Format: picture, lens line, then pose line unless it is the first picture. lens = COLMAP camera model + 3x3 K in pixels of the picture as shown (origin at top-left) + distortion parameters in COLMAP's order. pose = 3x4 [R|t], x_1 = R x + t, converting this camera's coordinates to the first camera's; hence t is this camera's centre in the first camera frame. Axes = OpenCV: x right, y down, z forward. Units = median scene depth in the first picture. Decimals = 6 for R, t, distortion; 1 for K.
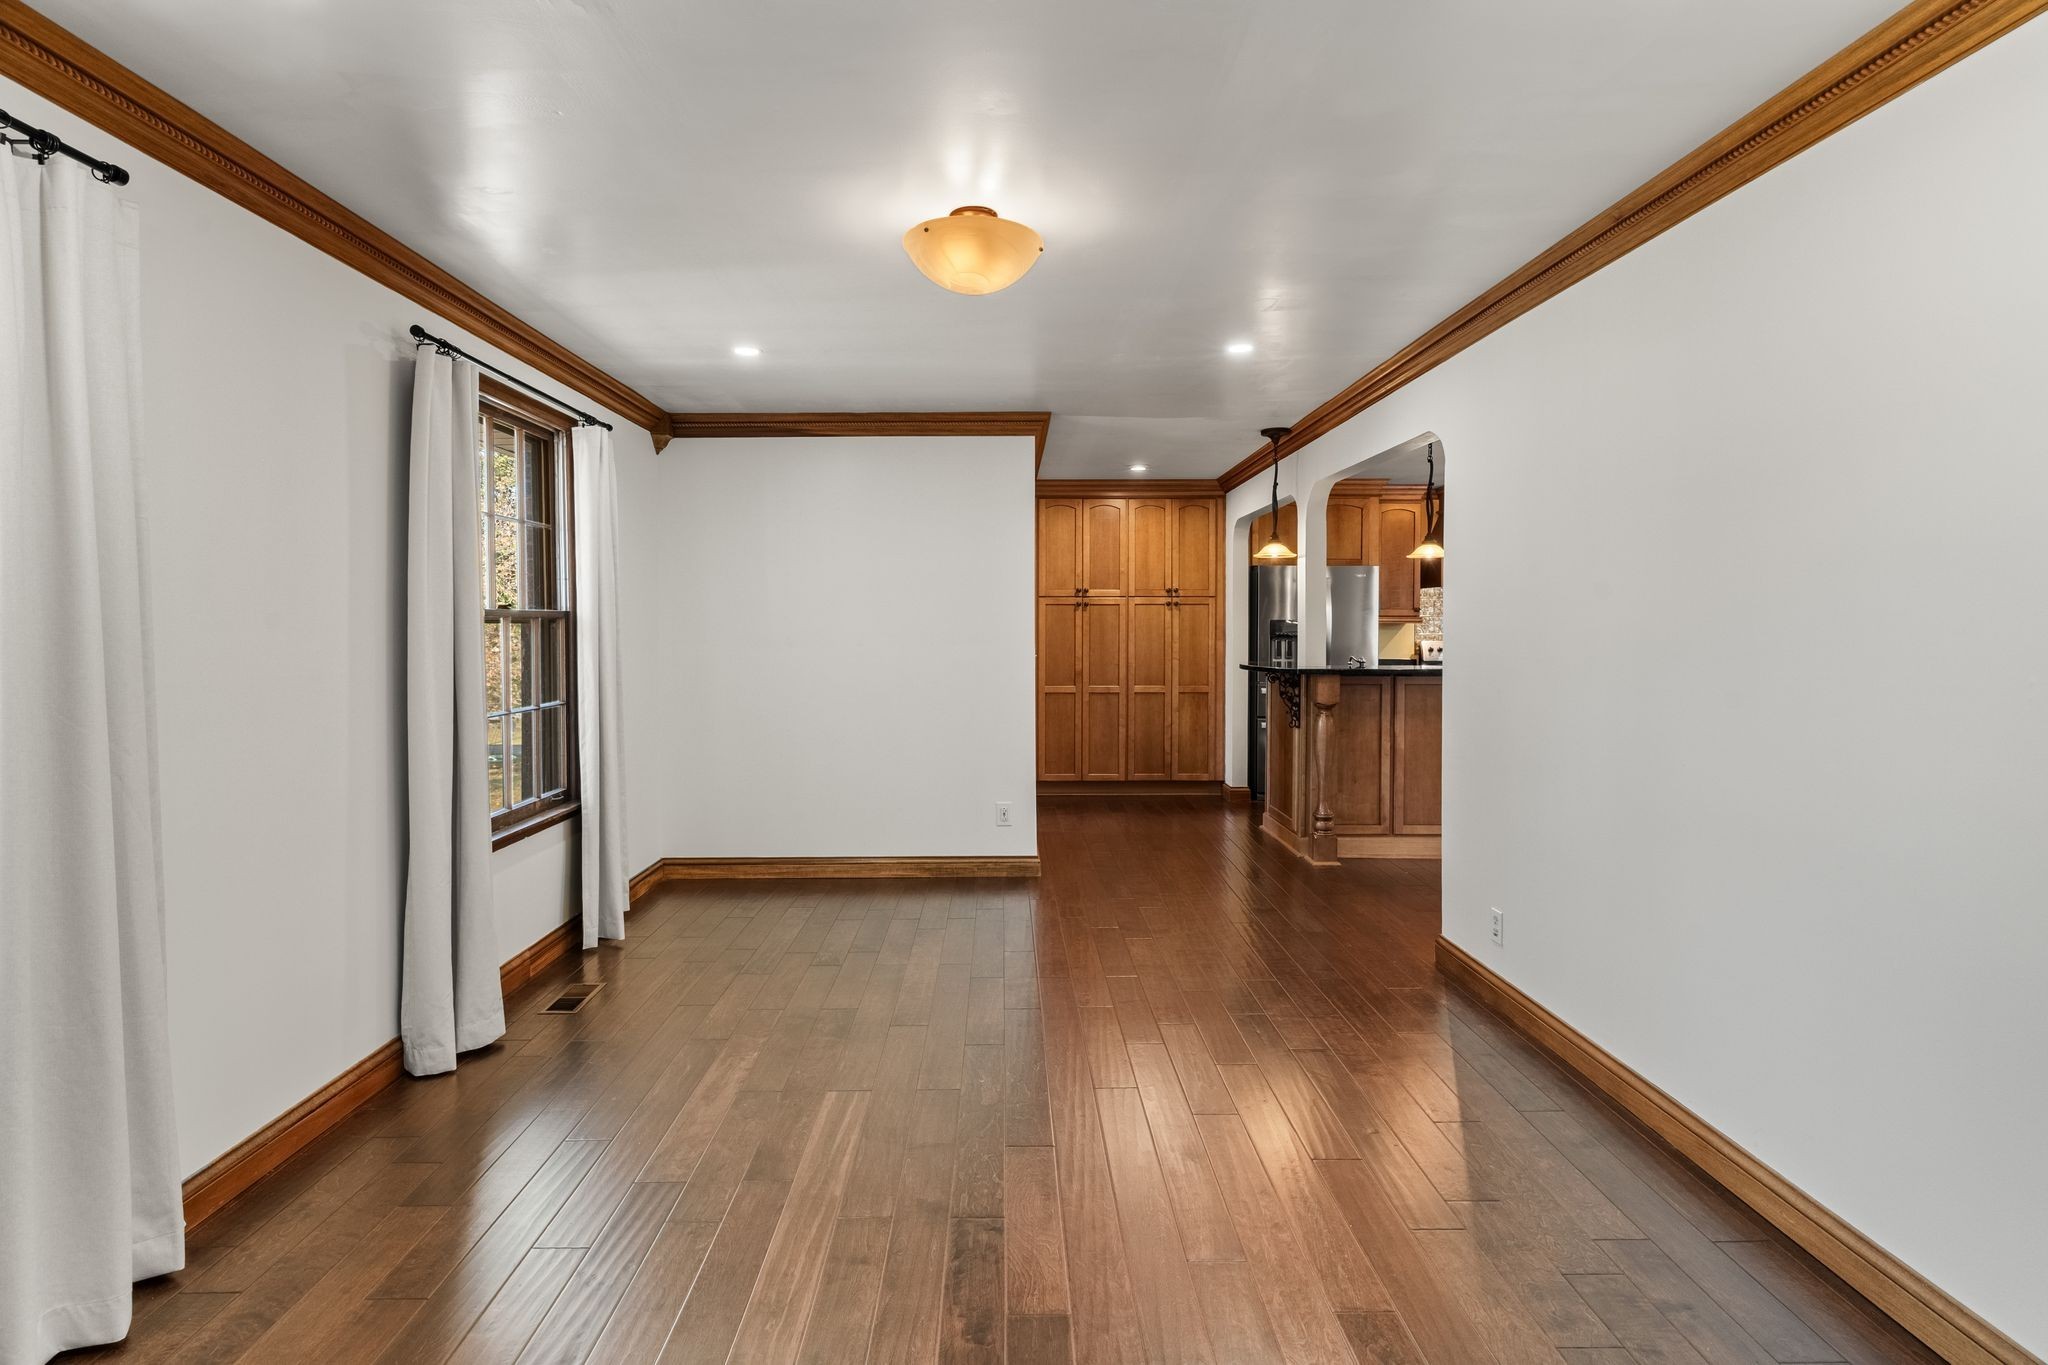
lens RADIAL K [[1002.0, 0, 1017.7], [0, 1002.0, 635.9], [0, 0, 1]] dist [0.004065, -0.000111]
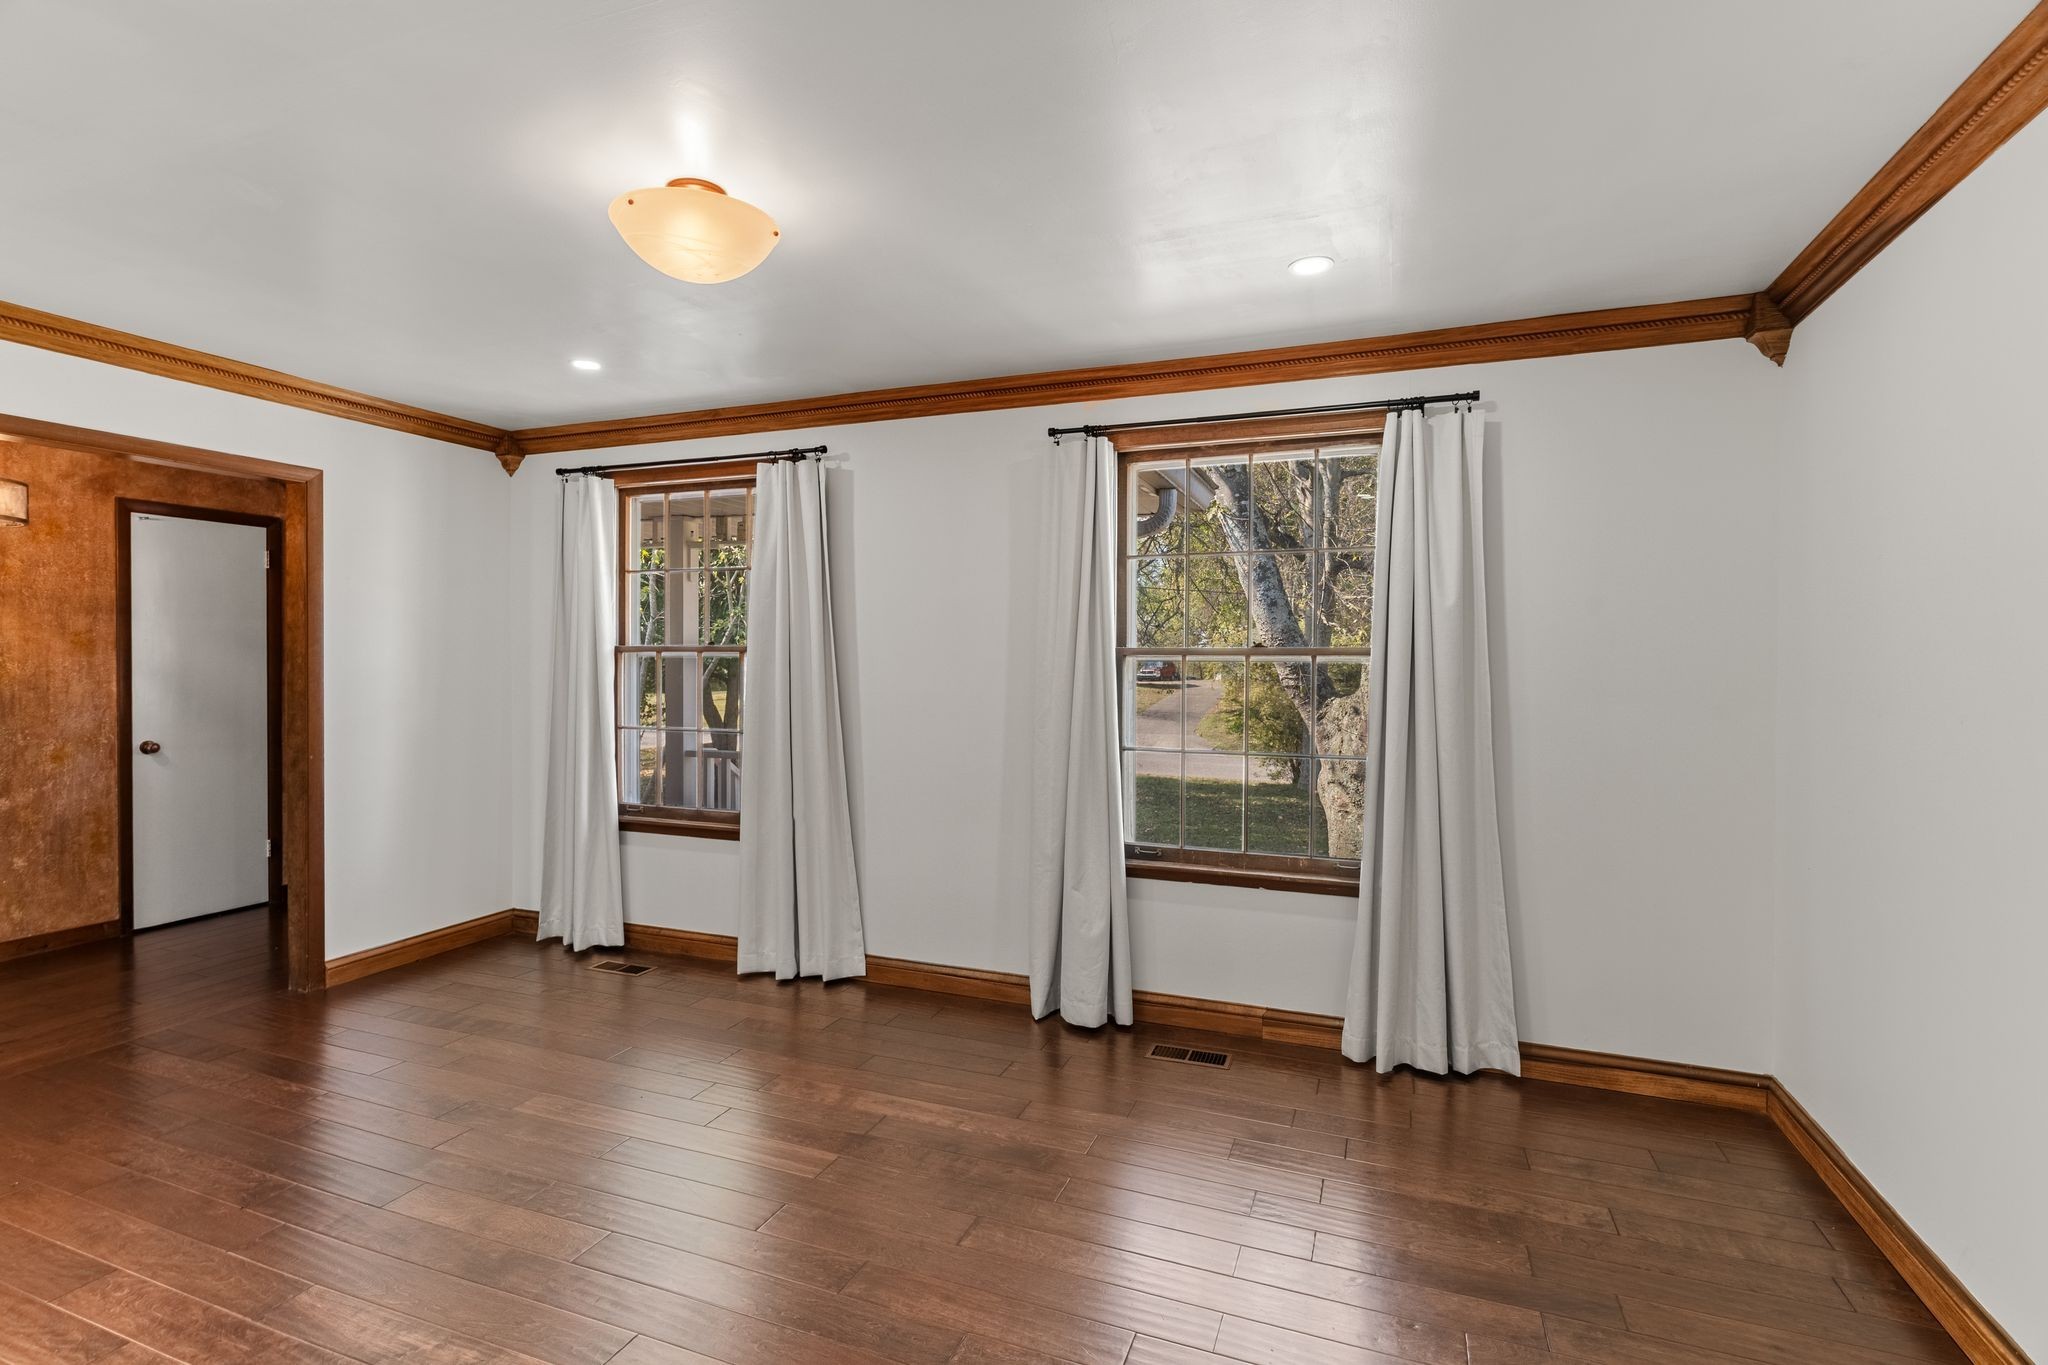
lens RADIAL K [[982.5, 0, 1009.8], [0, 982.5, 686.7], [0, 0, 1]] dist [-0.001722, -0.000755]
pose [[-0.381053, 0.022809, -0.924272, 0.314862], [-0.016463, 0.999370, 0.031450, -0.010443], [0.924407, 0.027200, -0.380437, 0.786950]]
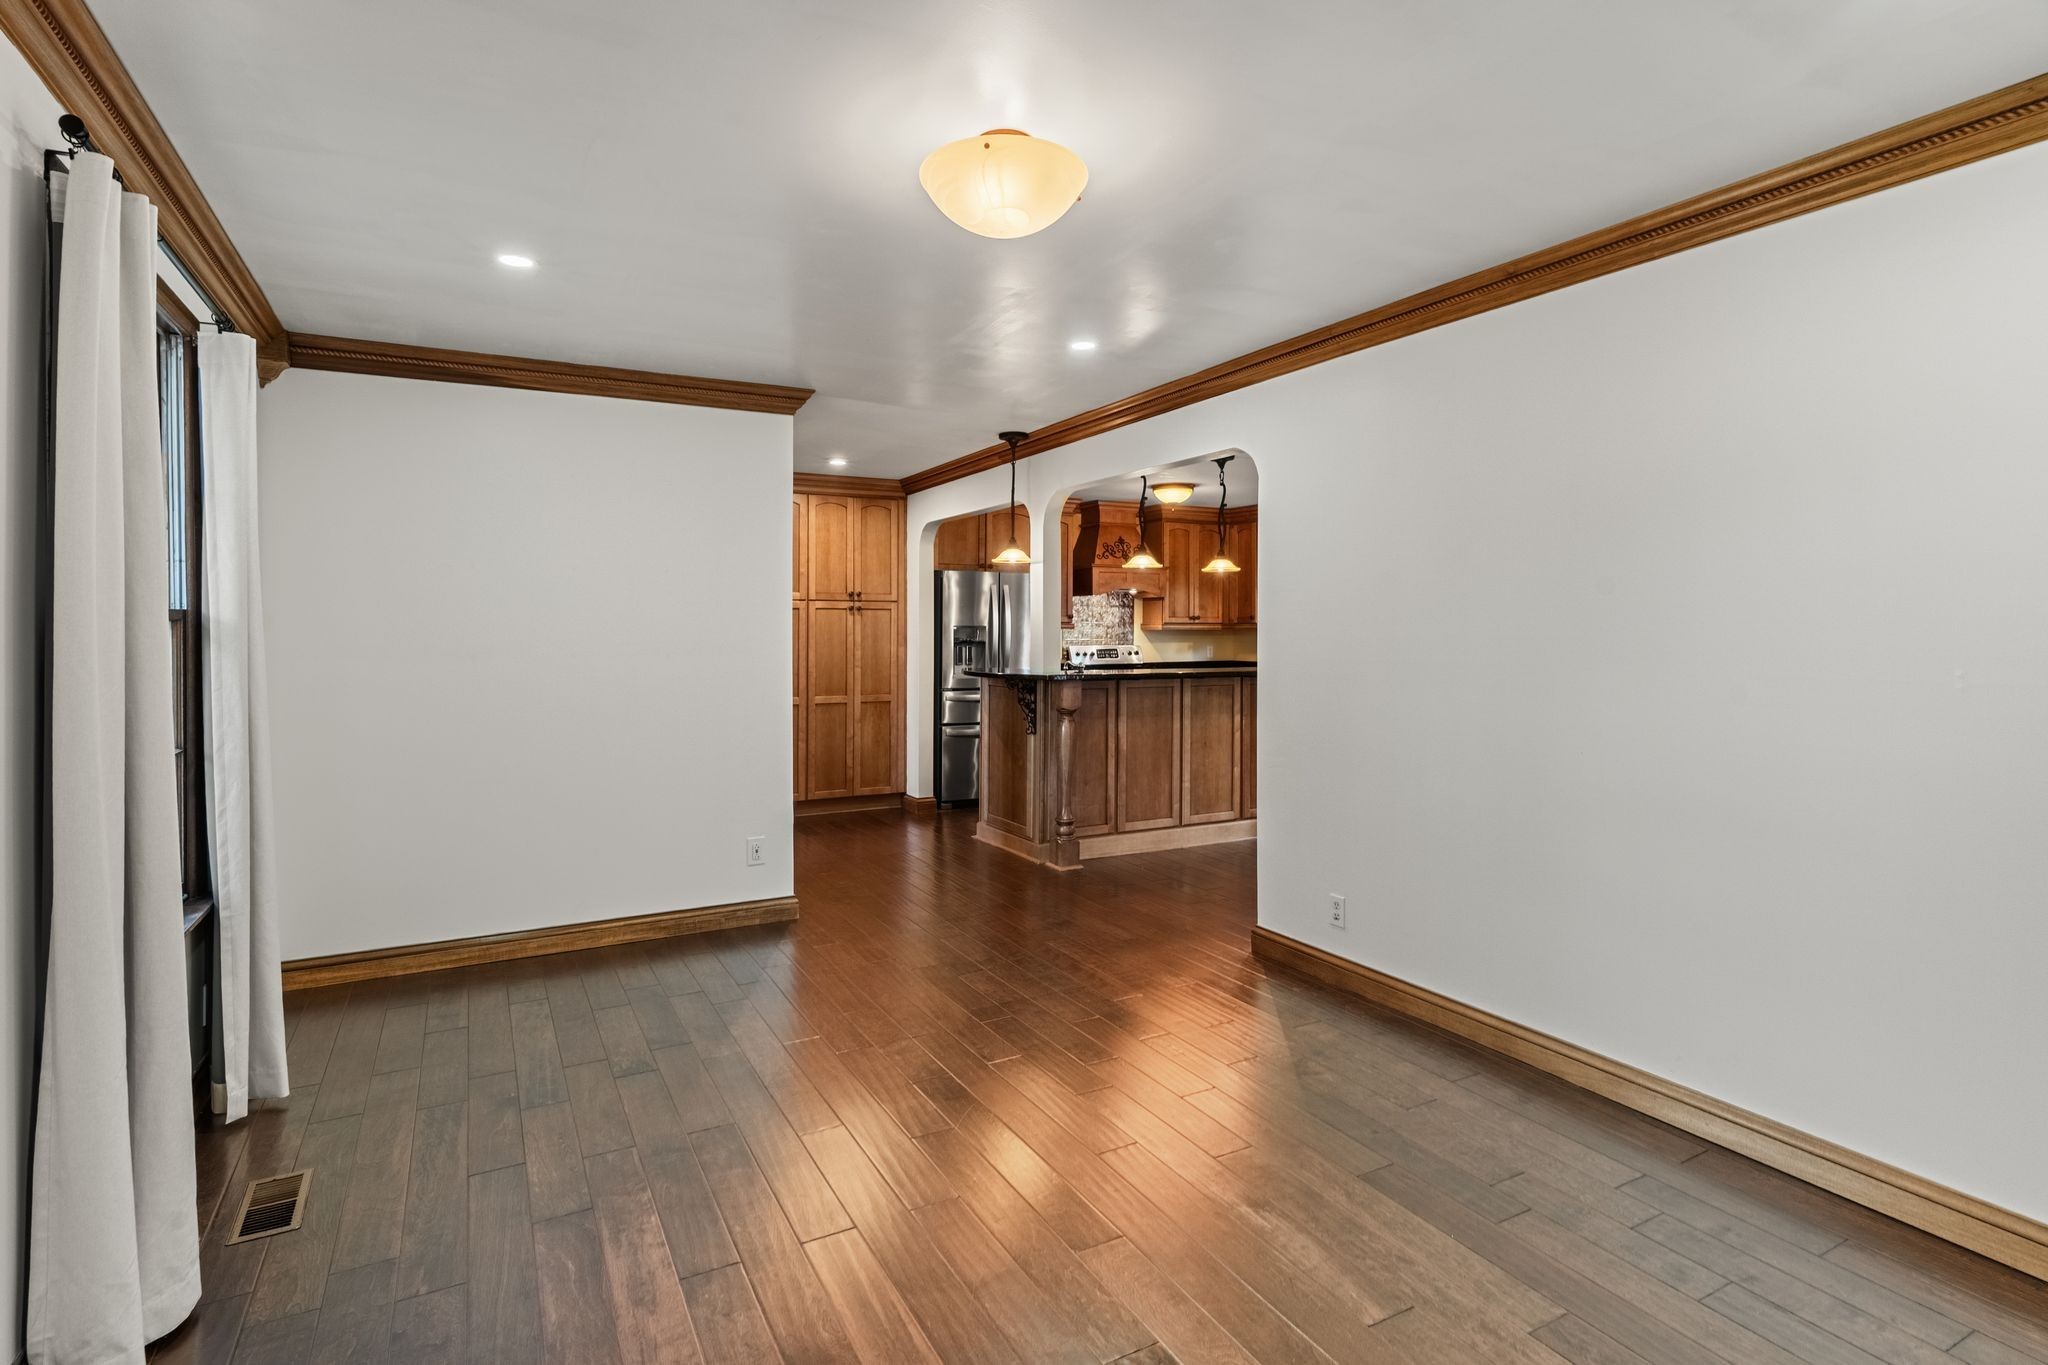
lens RADIAL K [[1005.8, 0, 1019.7], [0, 1005.8, 627.7], [0, 0, 1]] dist [0.003015, -0.000664]
pose [[0.885650, 0.001804, 0.464350, -0.210646], [0.004716, 0.999906, -0.012880, -0.001387], [-0.464330, 0.013597, 0.885558, 0.127441]]
